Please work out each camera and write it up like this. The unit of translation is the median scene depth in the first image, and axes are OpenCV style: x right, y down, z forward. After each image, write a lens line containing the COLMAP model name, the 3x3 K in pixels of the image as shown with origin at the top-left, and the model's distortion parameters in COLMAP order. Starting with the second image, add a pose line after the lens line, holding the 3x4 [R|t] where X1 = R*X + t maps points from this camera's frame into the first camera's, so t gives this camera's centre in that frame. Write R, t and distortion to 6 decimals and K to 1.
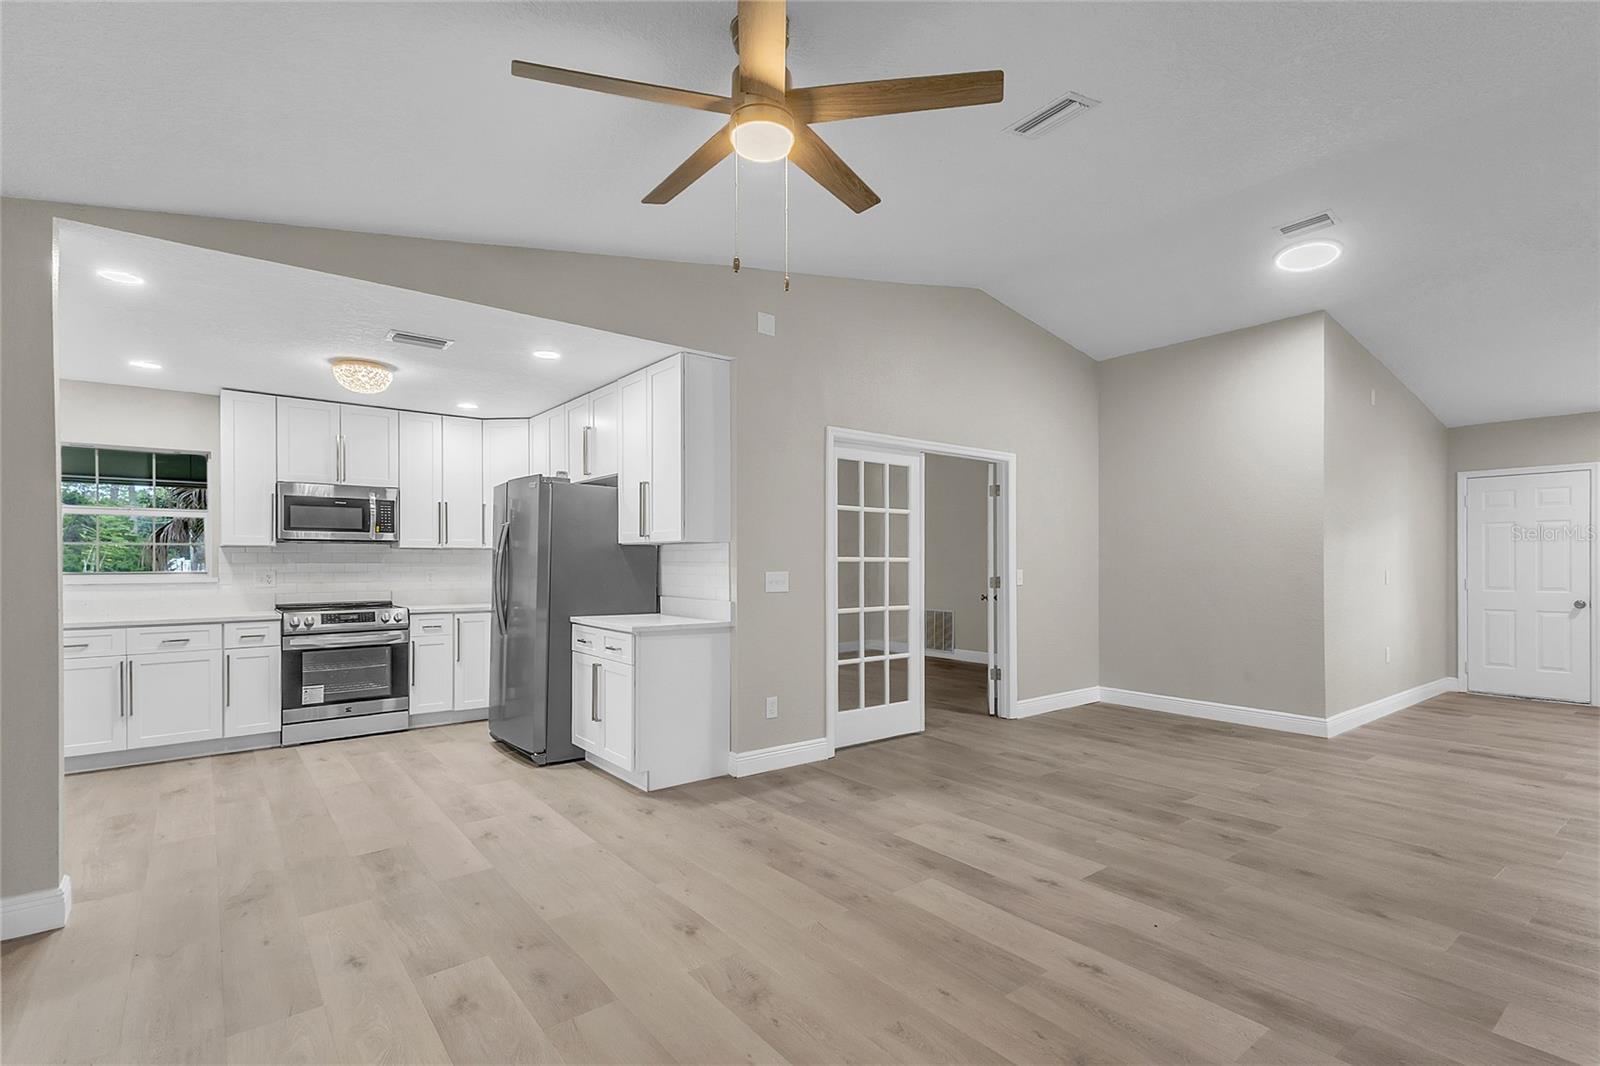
lens RADIAL K [[781.1, 0, 806.6], [0, 781.1, 551.1], [0, 0, 1]] dist [0.001892, 0.016282]
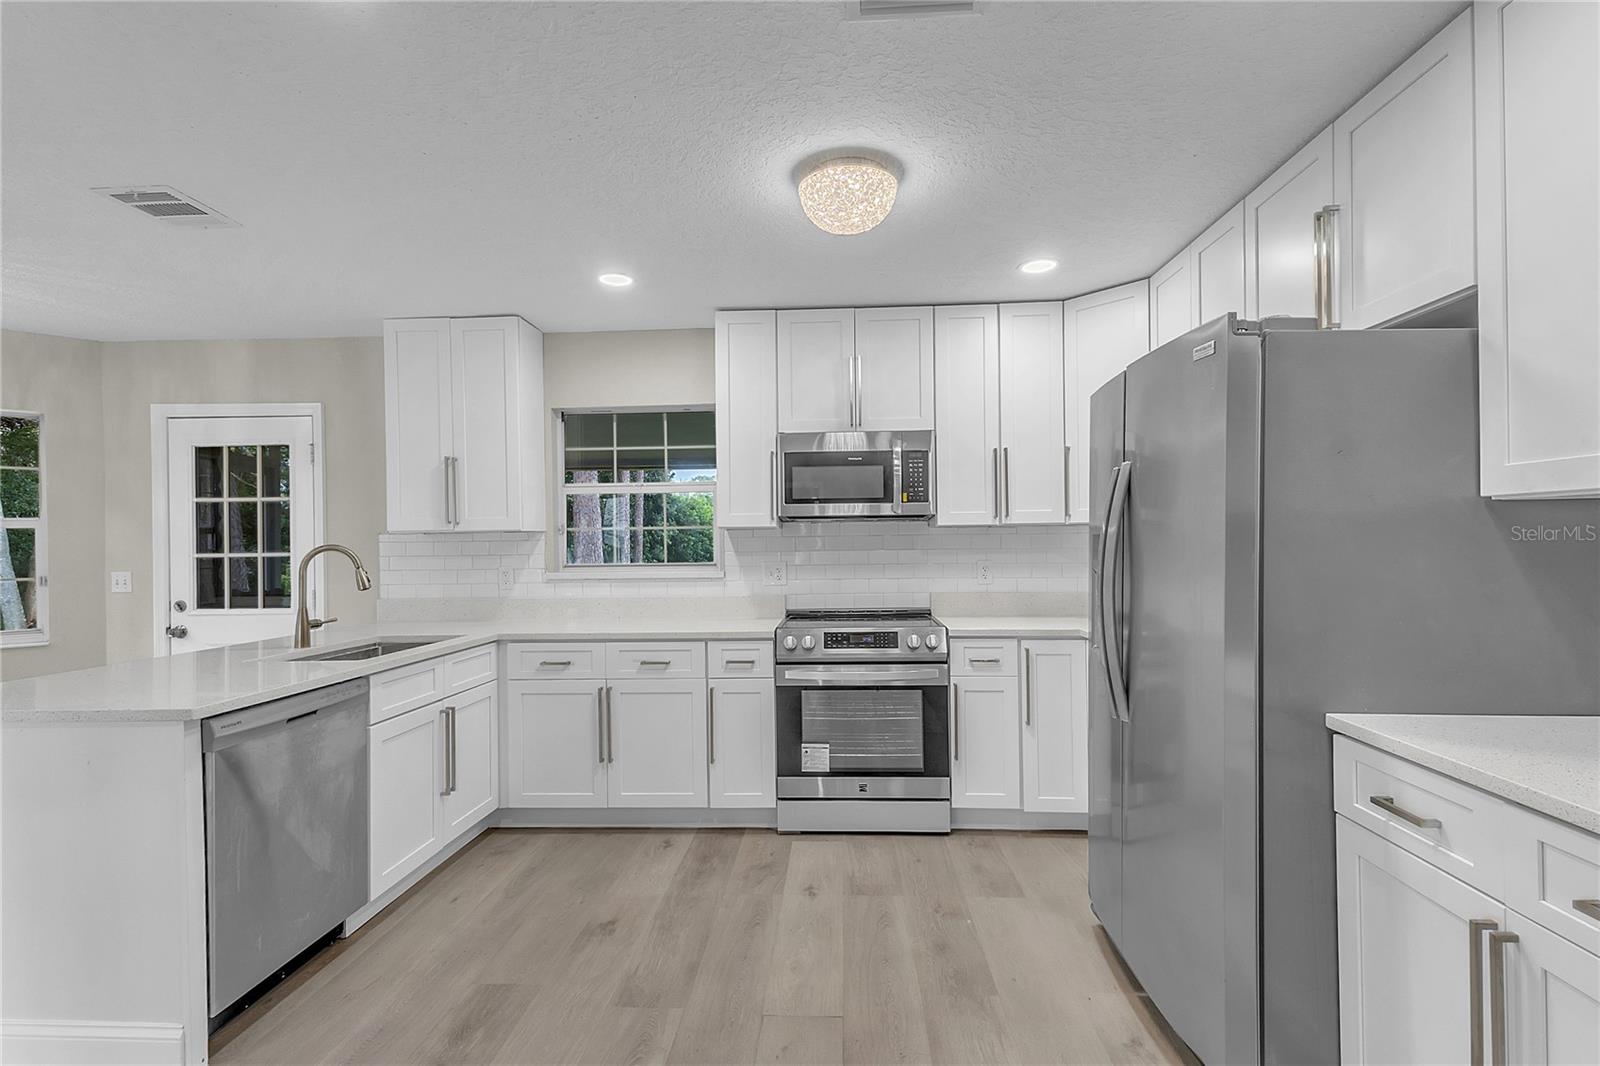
lens RADIAL K [[781.1, 0, 806.6], [0, 781.1, 551.1], [0, 0, 1]] dist [0.001892, 0.016282]
pose [[0.764382, -0.001188, -0.644762, -0.213805], [0.021428, 0.999493, 0.023562, -0.001279], [0.644407, -0.031826, 0.764020, 0.492271]]
